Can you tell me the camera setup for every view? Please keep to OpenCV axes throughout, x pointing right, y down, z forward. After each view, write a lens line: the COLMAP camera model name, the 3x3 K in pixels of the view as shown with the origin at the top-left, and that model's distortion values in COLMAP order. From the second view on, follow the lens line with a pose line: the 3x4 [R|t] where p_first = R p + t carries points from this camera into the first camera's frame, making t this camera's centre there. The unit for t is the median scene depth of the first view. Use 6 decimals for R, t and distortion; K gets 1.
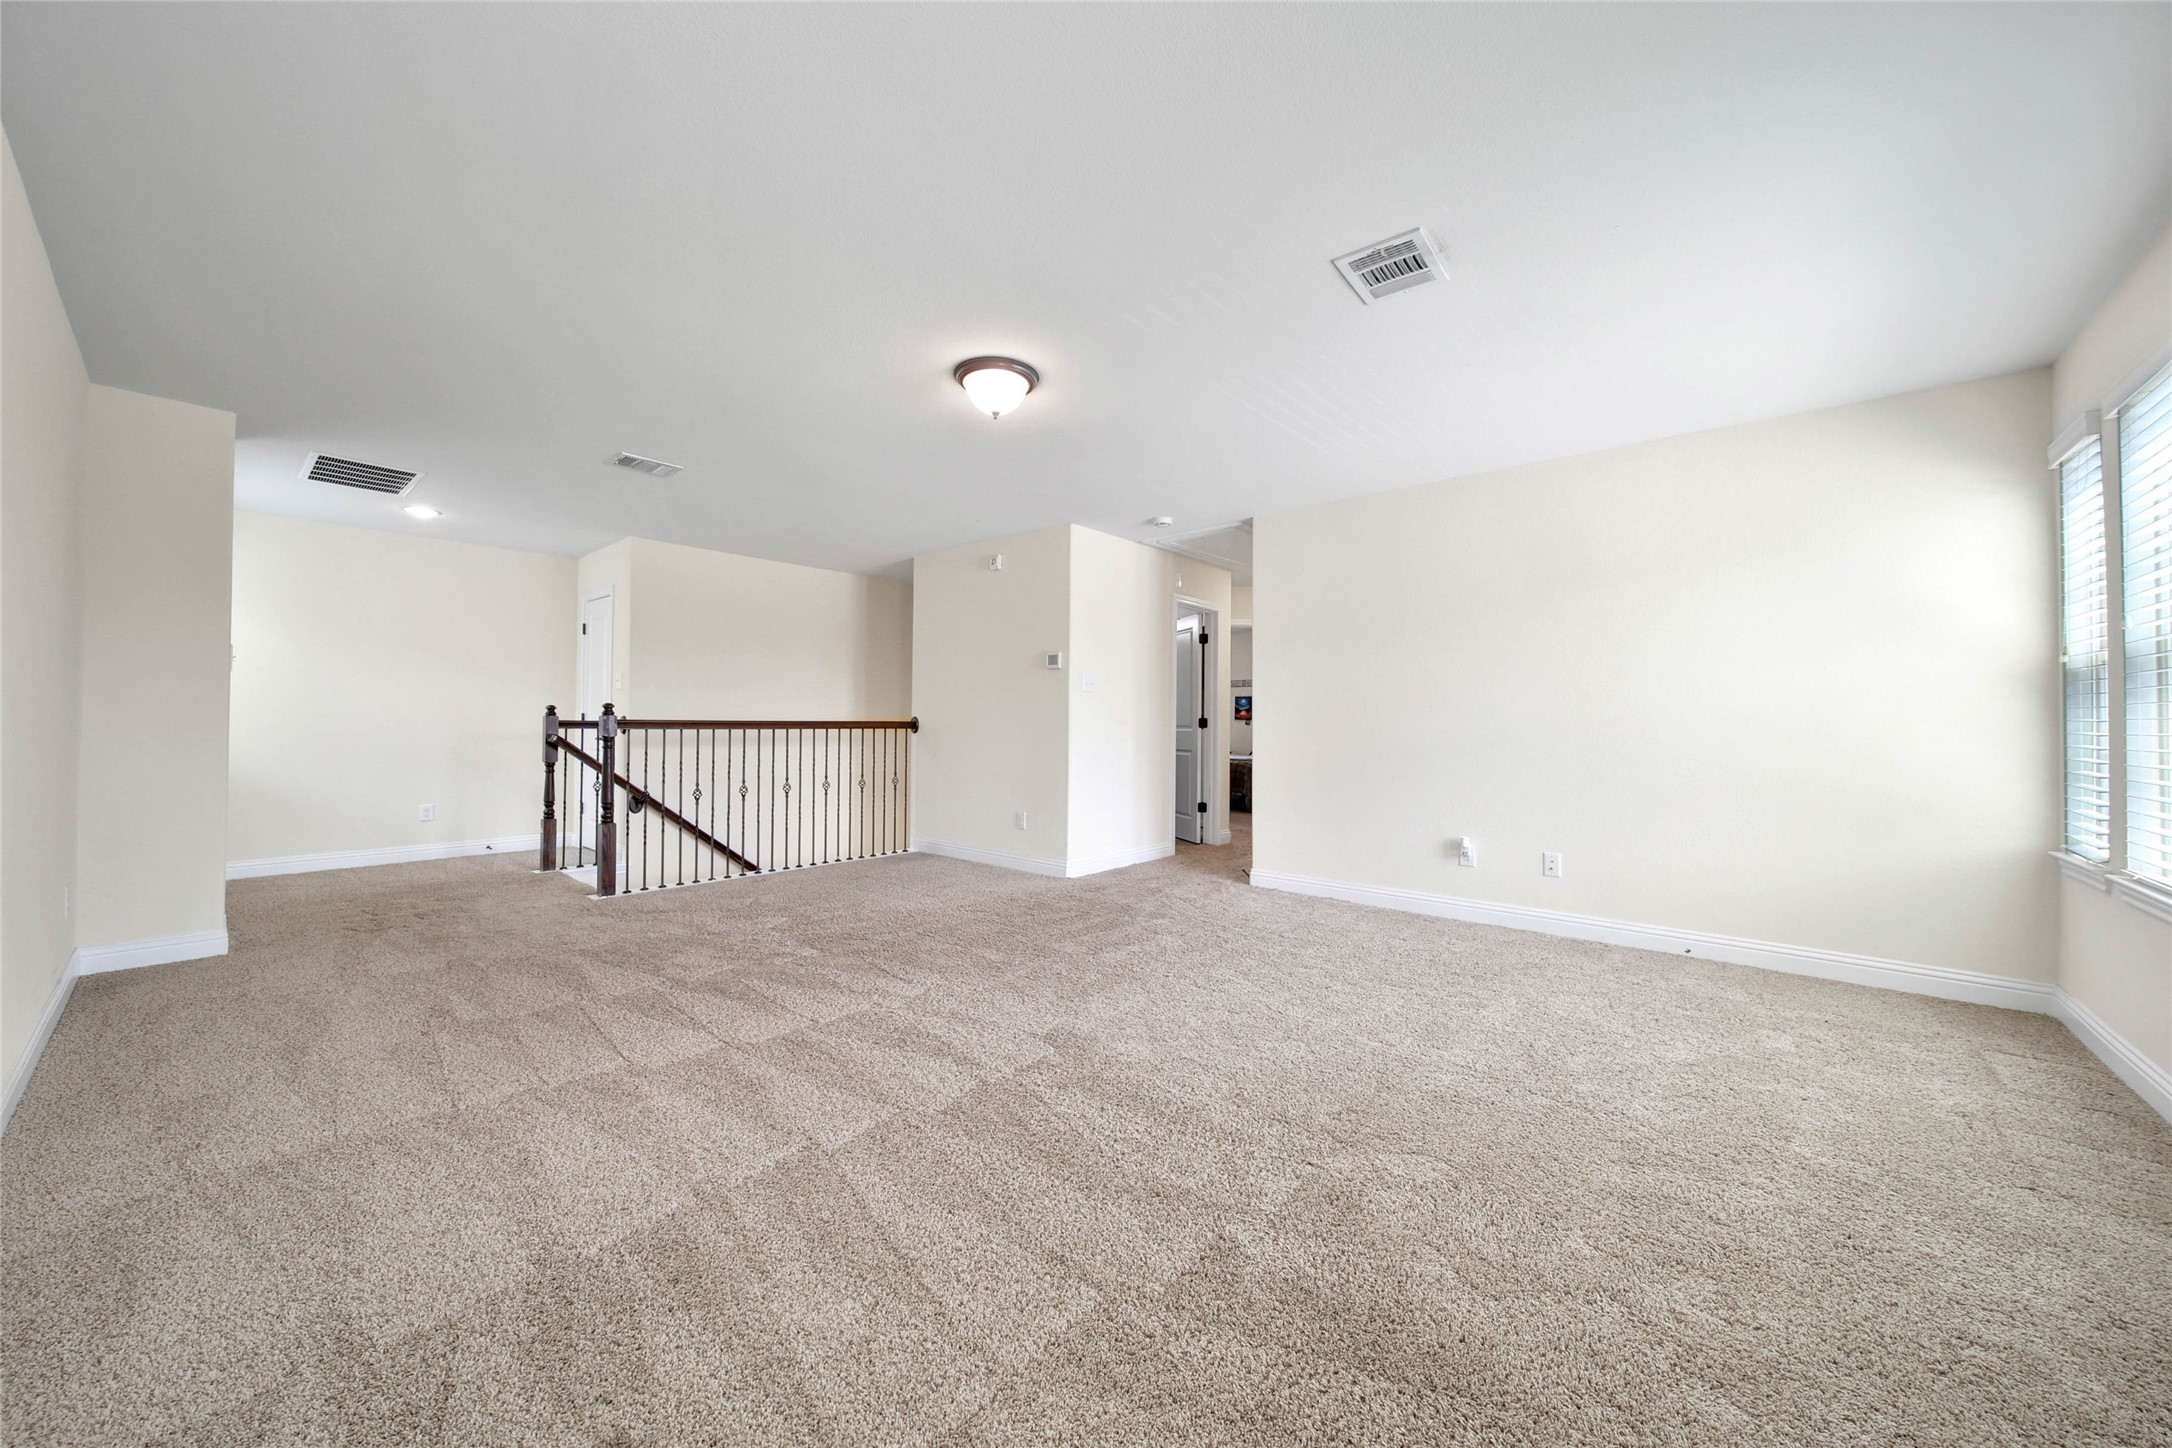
lens RADIAL K [[779.0, 0, 1085.1], [0, 779.0, 720.9], [0, 0, 1]] dist [-0.001653, -0.000323]
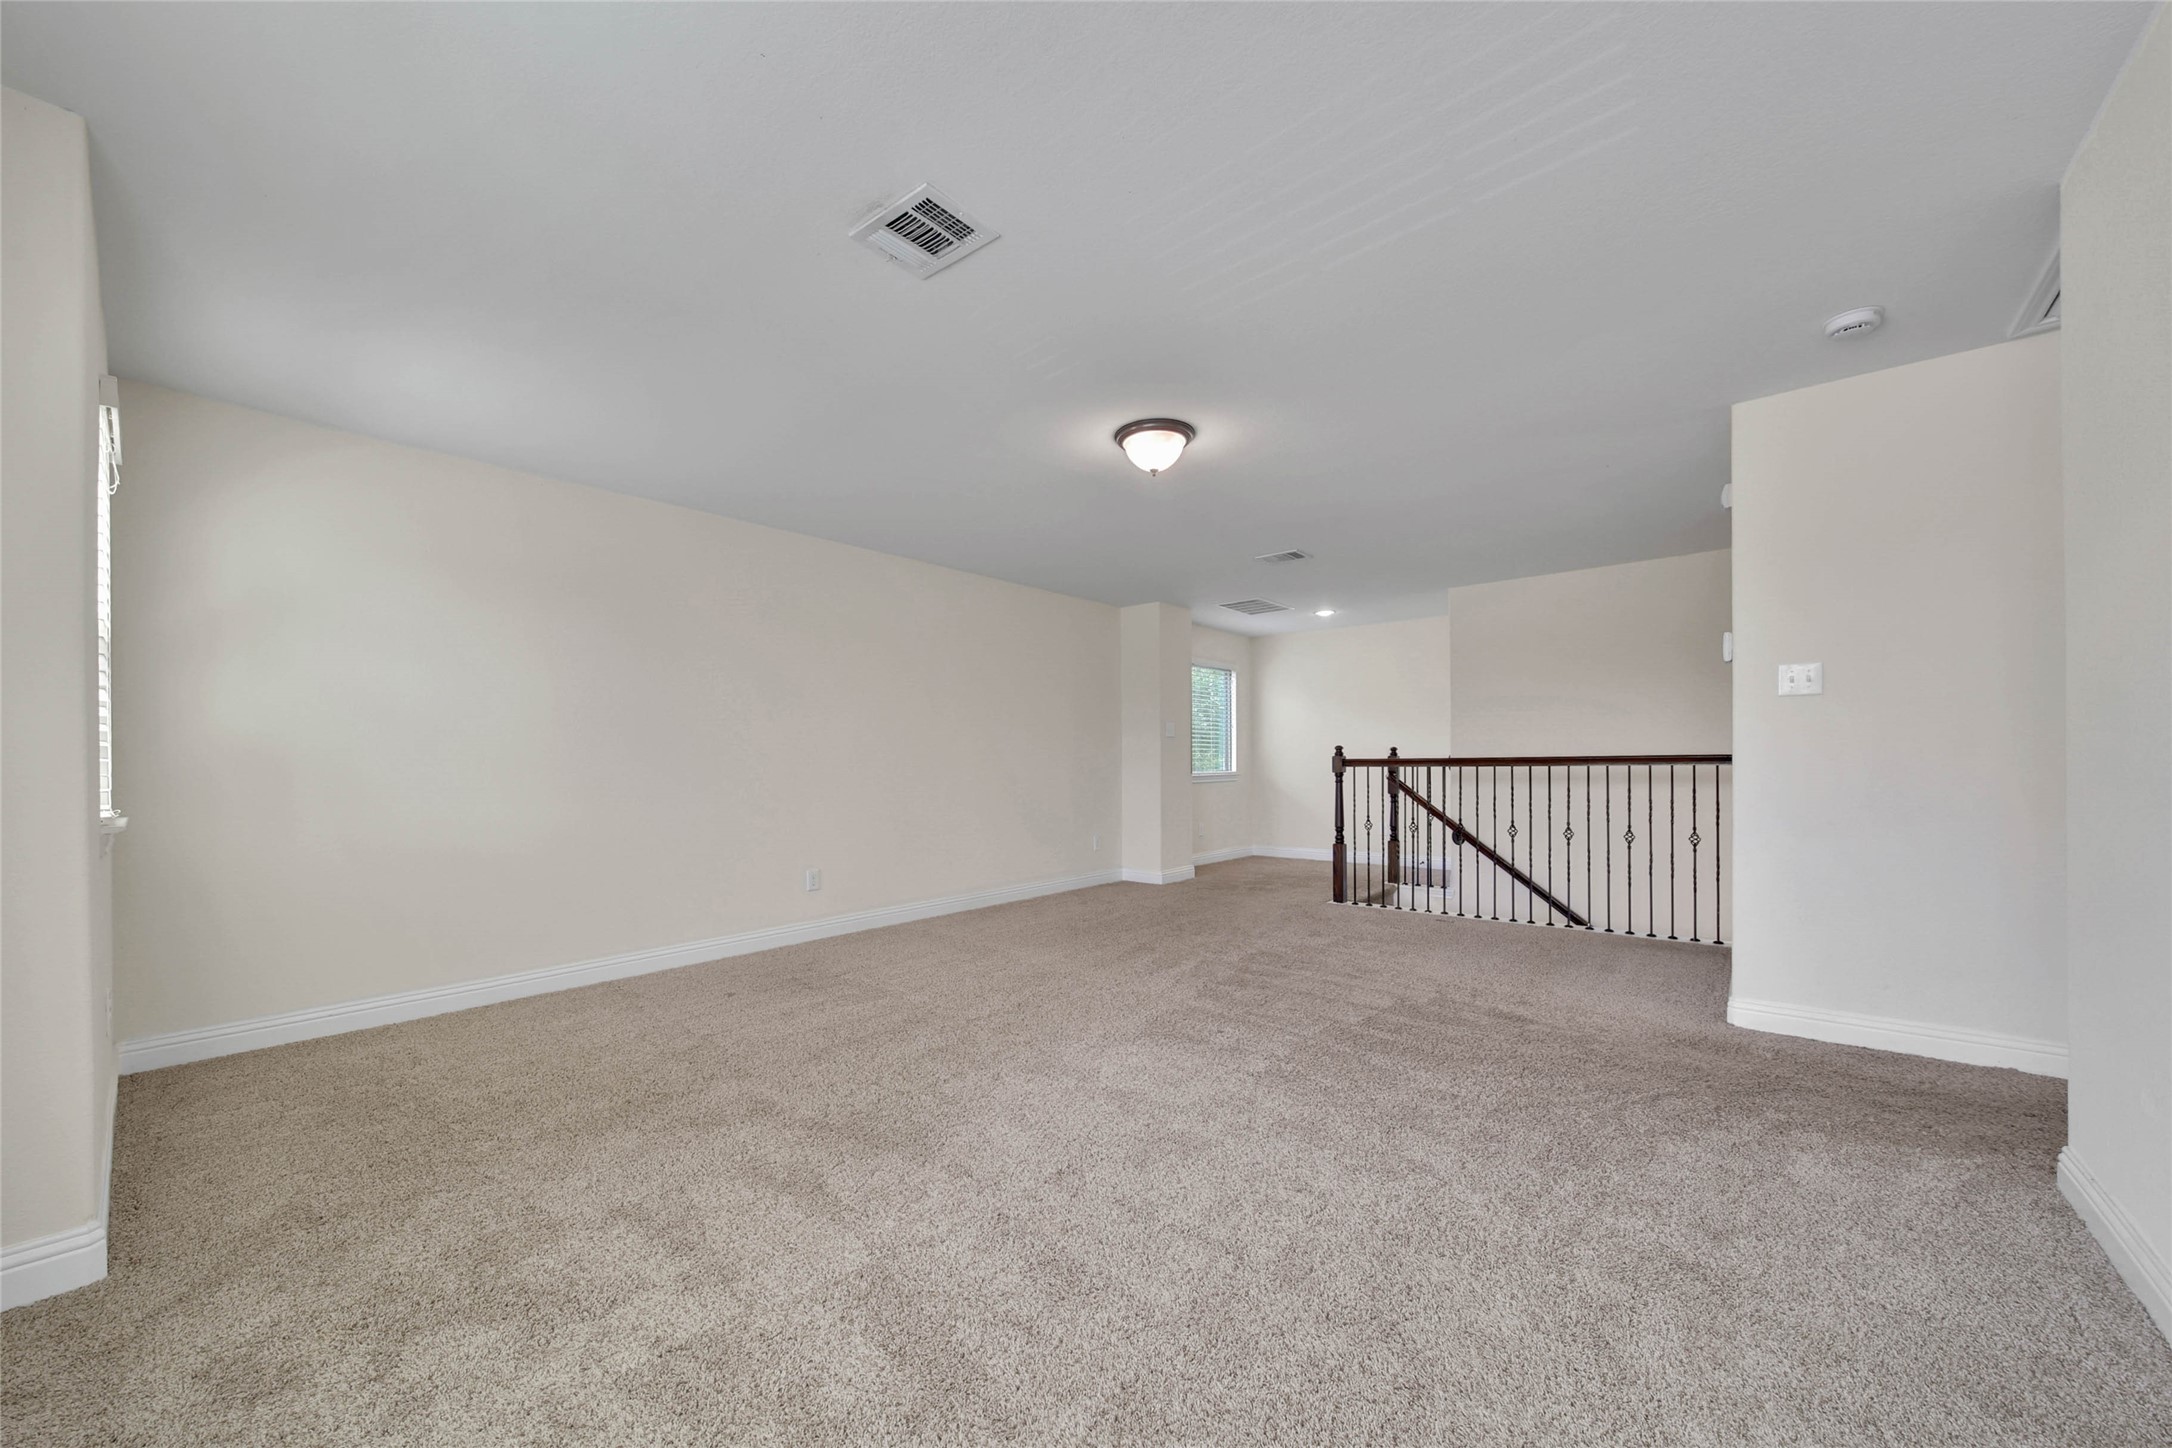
lens RADIAL K [[780.8, 0, 1092.8], [0, 780.8, 764.8], [0, 0, 1]] dist [-0.000438, -0.000070]
pose [[0.021504, -0.003812, -0.999762, 0.469694], [0.013787, 0.999899, -0.003516, 0.005510], [0.999674, -0.013708, 0.021554, 0.448662]]
